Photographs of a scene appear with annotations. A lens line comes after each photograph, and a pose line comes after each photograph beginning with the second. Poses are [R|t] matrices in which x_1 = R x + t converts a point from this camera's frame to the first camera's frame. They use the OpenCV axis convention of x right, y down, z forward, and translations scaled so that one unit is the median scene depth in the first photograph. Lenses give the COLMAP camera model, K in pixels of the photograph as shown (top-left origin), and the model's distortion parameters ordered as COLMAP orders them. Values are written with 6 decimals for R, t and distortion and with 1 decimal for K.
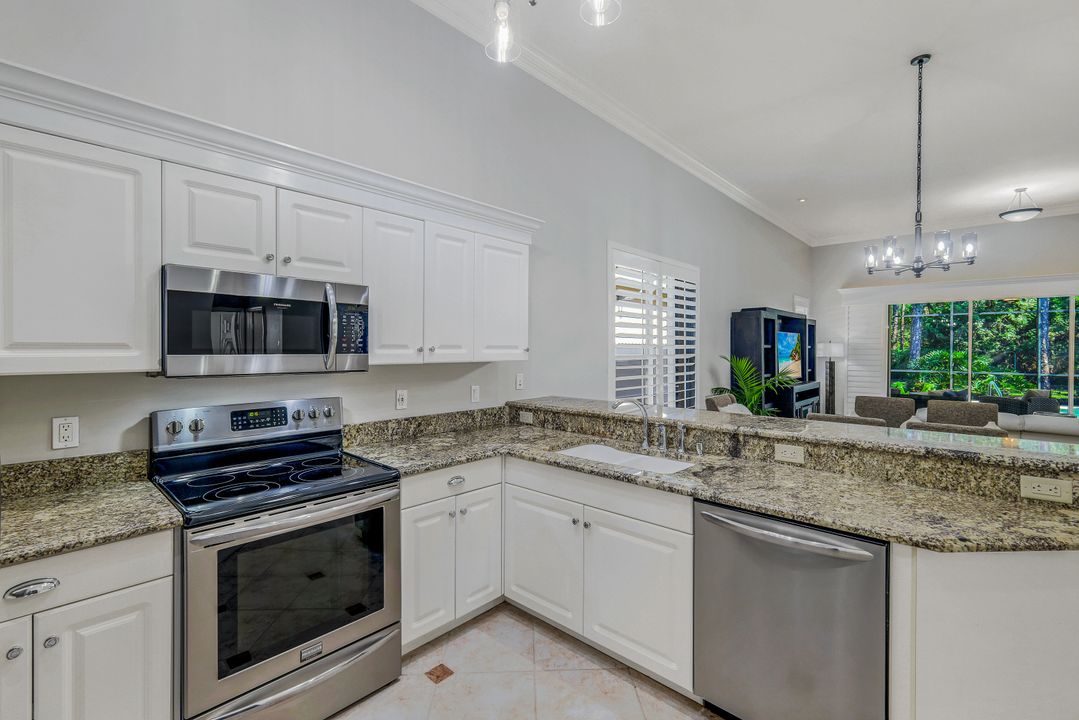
lens RADIAL K [[475.3, 0, 540.1], [0, 475.3, 355.6], [0, 0, 1]] dist [0.001674, 0.000419]
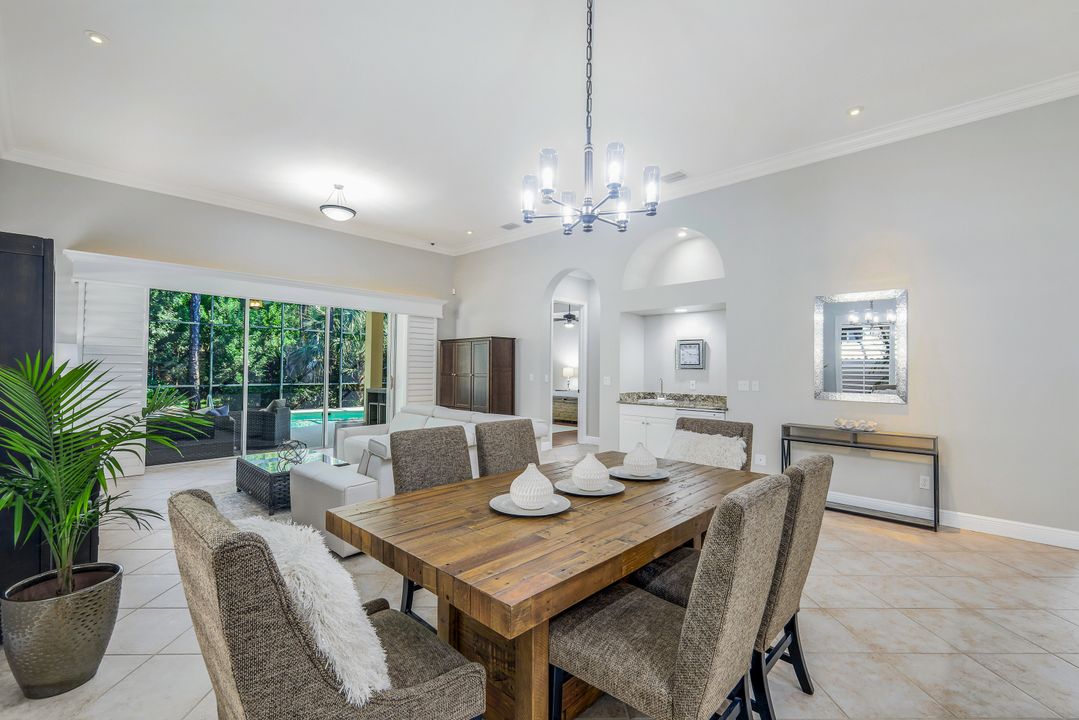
lens RADIAL K [[475.3, 0, 540.1], [0, 475.3, 355.6], [0, 0, 1]] dist [0.001674, 0.000419]
pose [[0.018293, 0.024133, 0.999541, 0.232304], [0.006006, 0.999688, -0.024246, 0.020260], [-0.999815, 0.006446, 0.018142, 1.467491]]
